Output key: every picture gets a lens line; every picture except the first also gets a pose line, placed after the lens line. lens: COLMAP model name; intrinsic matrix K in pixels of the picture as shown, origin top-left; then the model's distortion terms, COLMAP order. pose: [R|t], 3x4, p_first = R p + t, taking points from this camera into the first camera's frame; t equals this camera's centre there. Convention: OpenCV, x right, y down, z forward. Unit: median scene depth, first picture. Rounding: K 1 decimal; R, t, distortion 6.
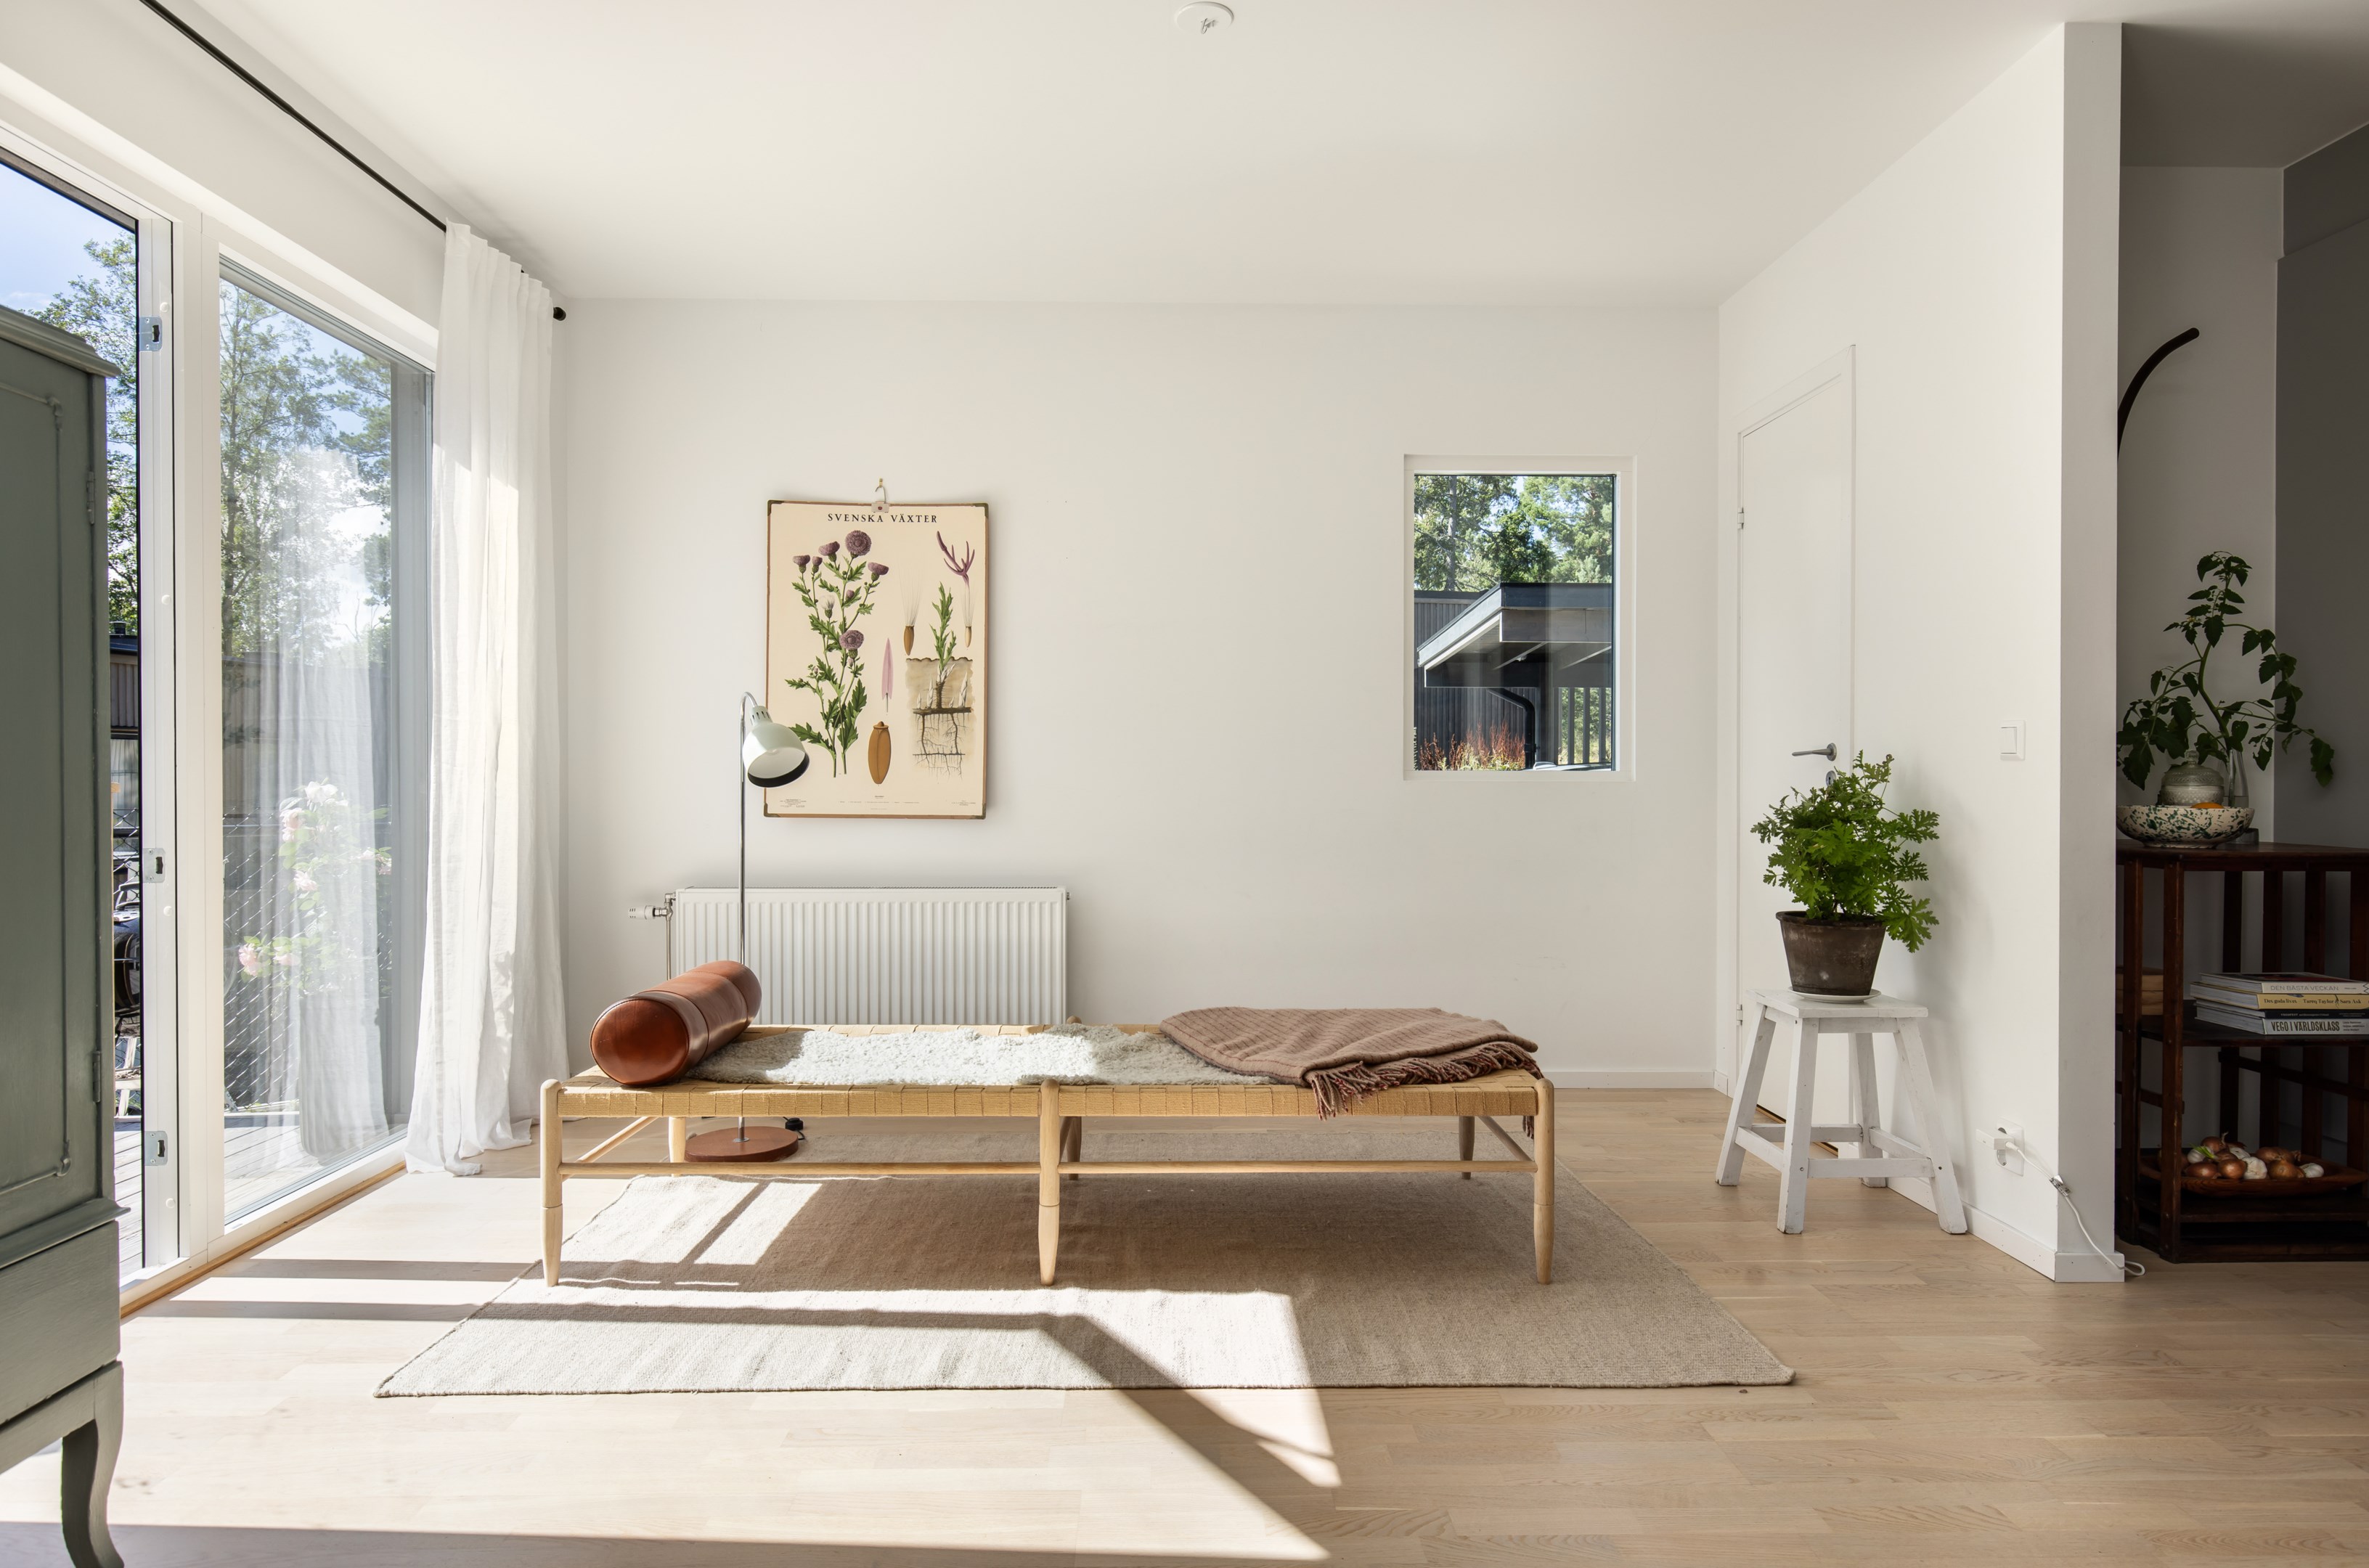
lens RADIAL K [[1390.8, 0, 1181.7], [0, 1390.8, 783.7], [0, 0, 1]] dist [0.005399, 0.000224]
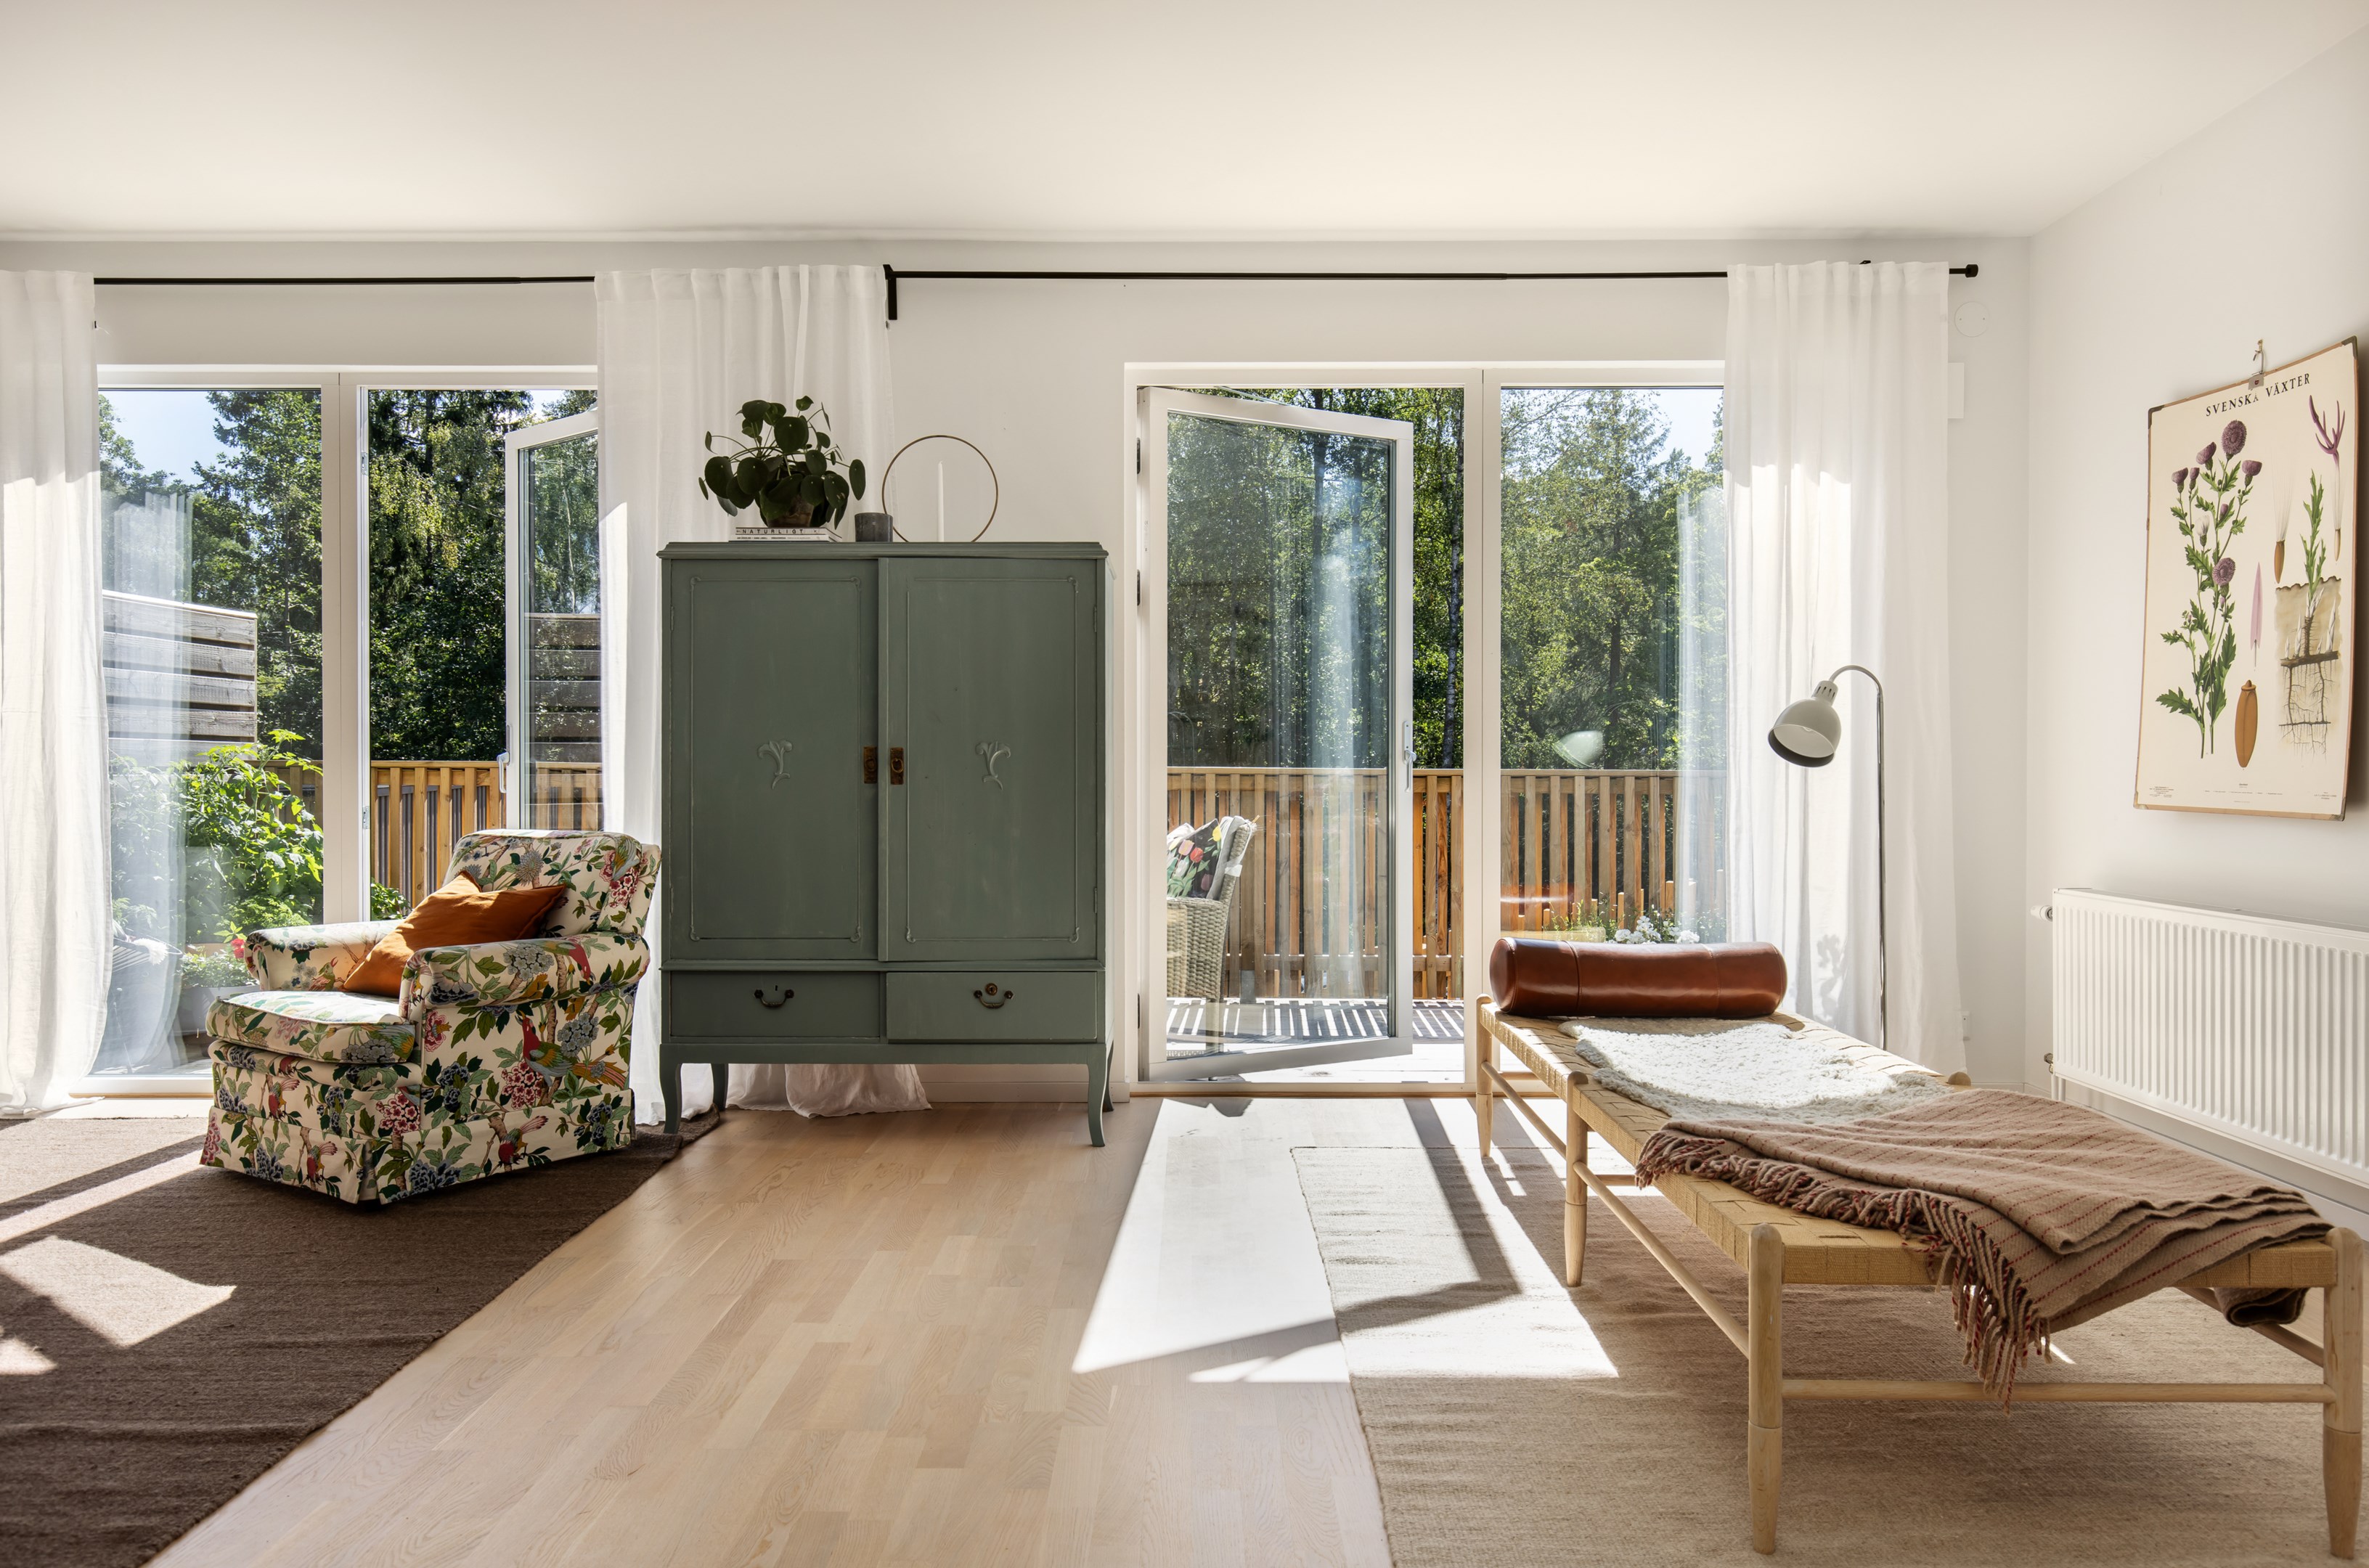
lens RADIAL K [[1578.0, 0, 1184.9], [0, 1578.0, 775.0], [0, 0, 1]] dist [-0.001931, -0.000308]
pose [[-0.019911, 0.003696, -0.999795, 0.608324], [-0.009253, 0.999950, 0.003881, 0.006158], [0.999759, 0.009328, -0.019876, 0.468226]]
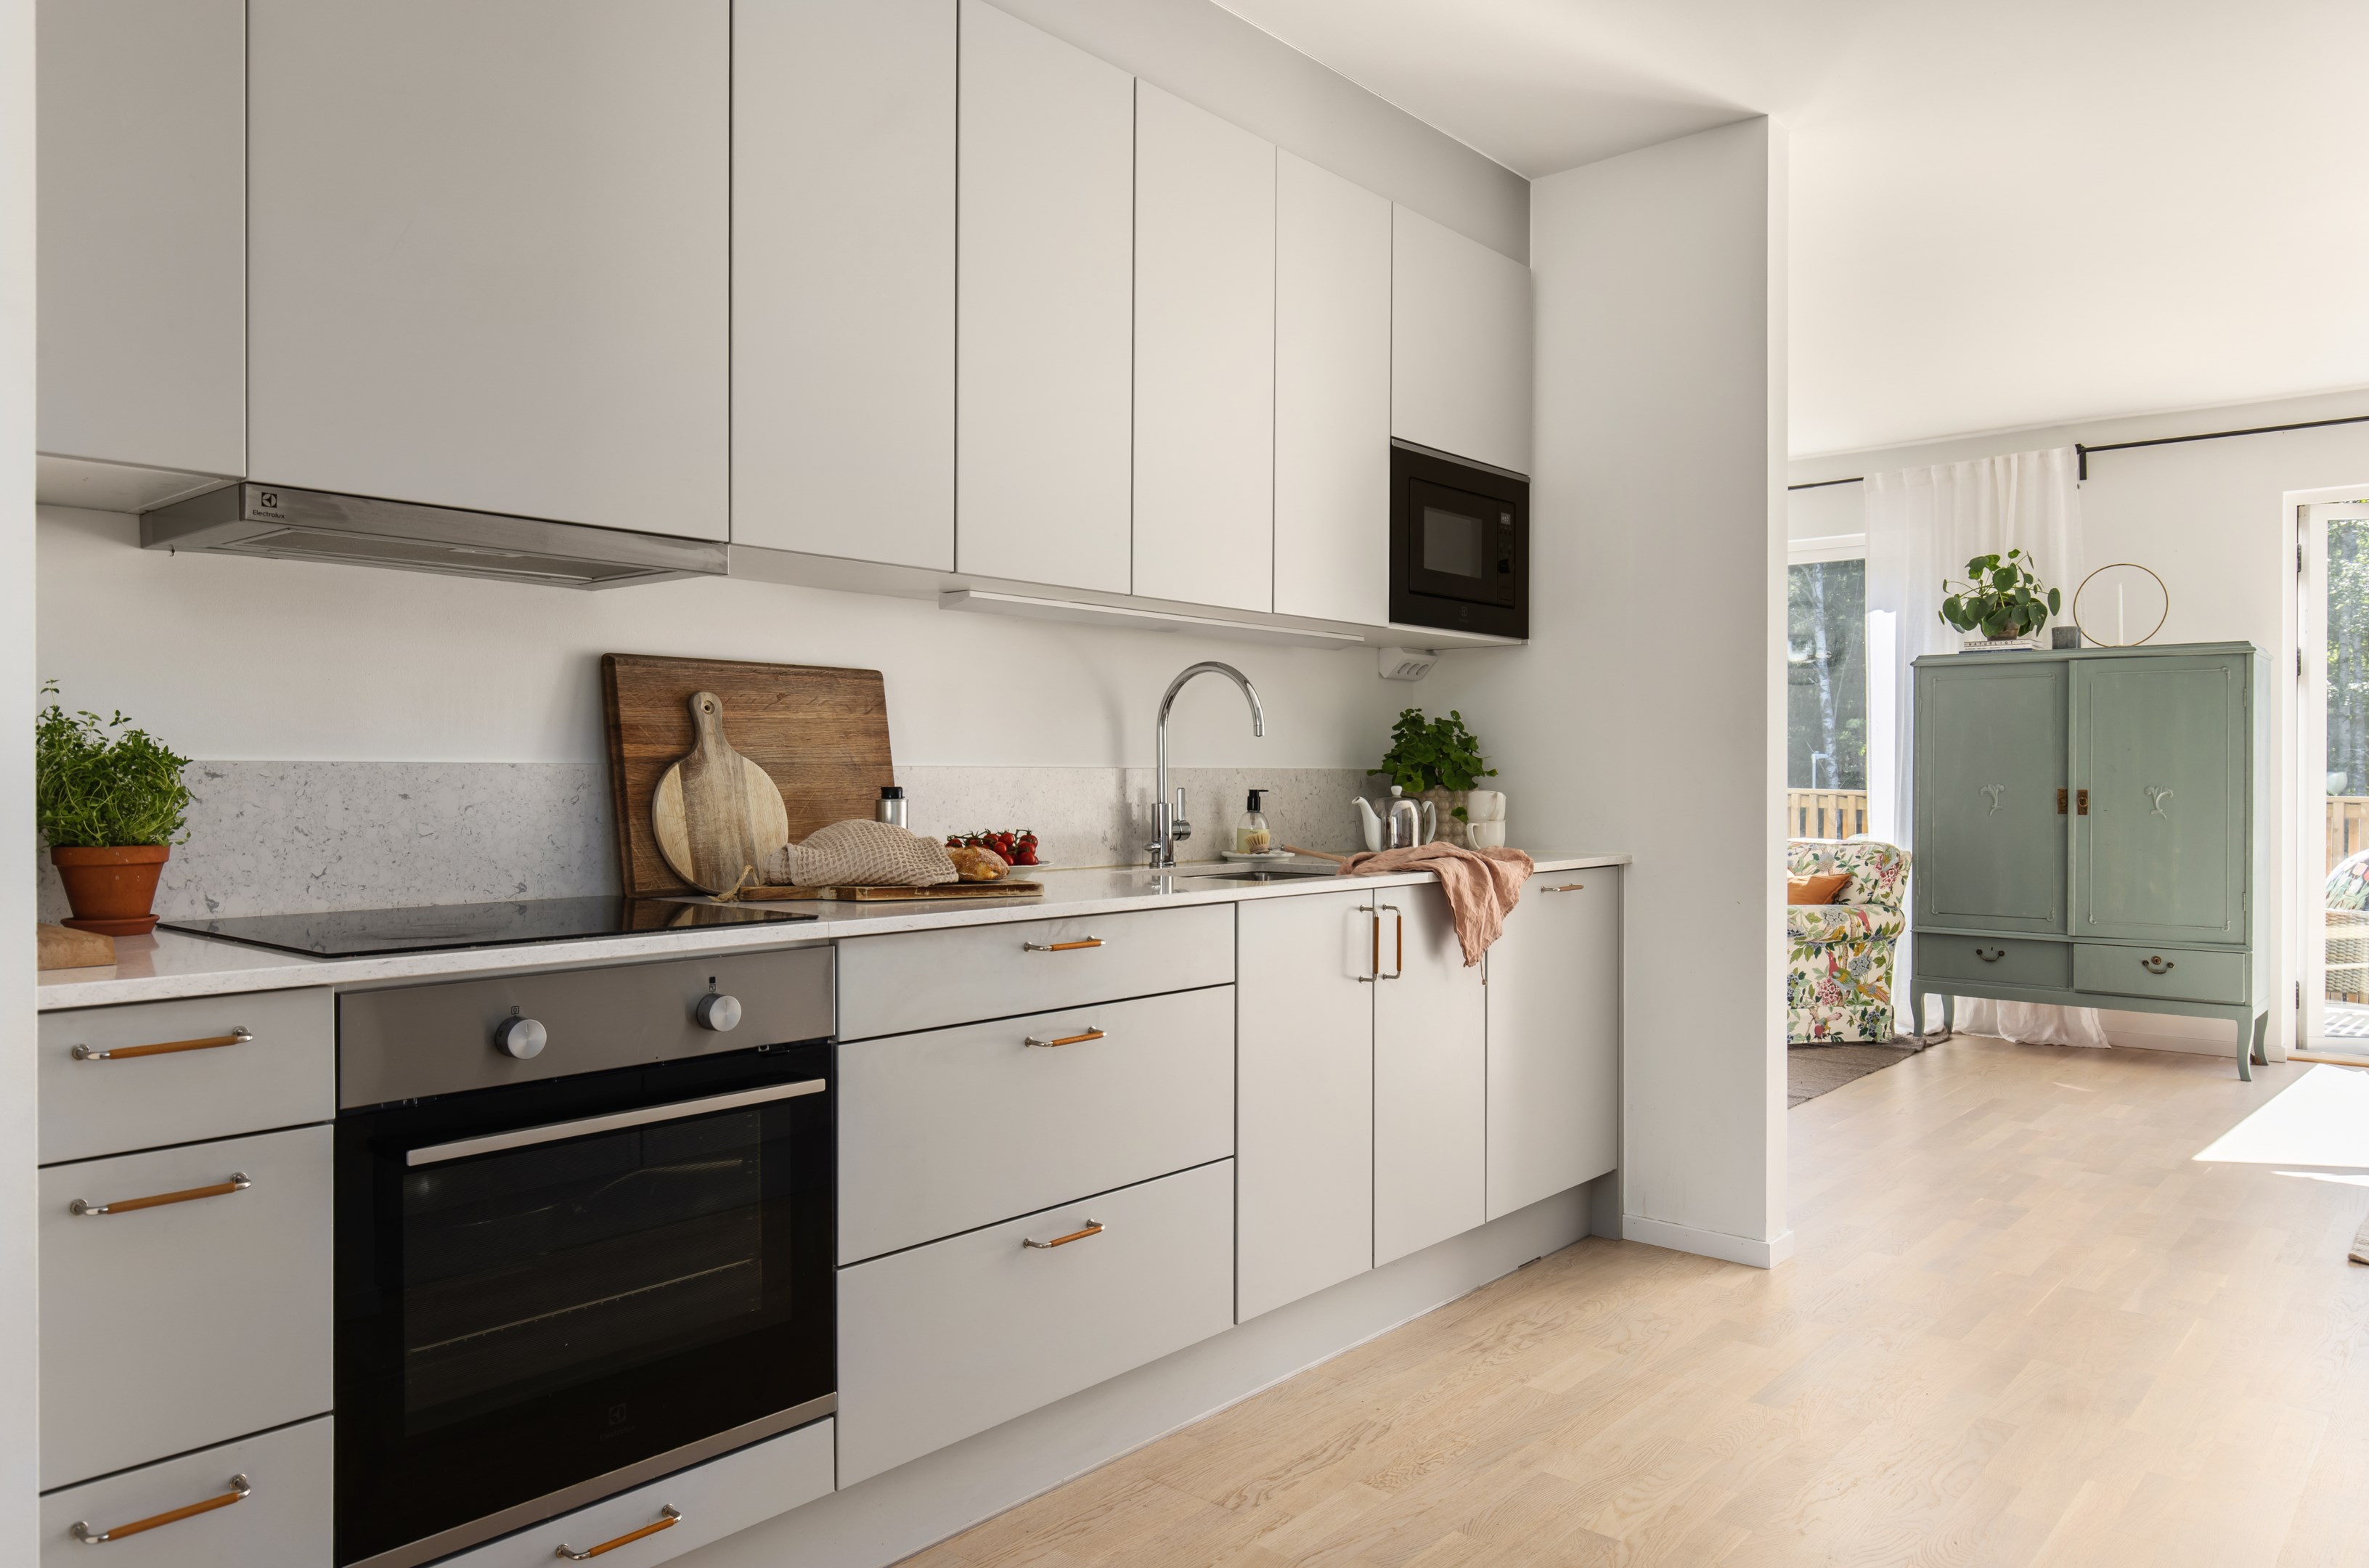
lens RADIAL K [[1618.7, 0, 1183.1], [0, 1618.7, 780.7], [0, 0, 1]] dist [0.000650, -0.002522]
pose [[-0.660511, -0.000131, -0.750817, 1.383574], [-0.010239, 0.999909, 0.008833, -0.022179], [0.750747, 0.013522, -0.660452, 0.653054]]
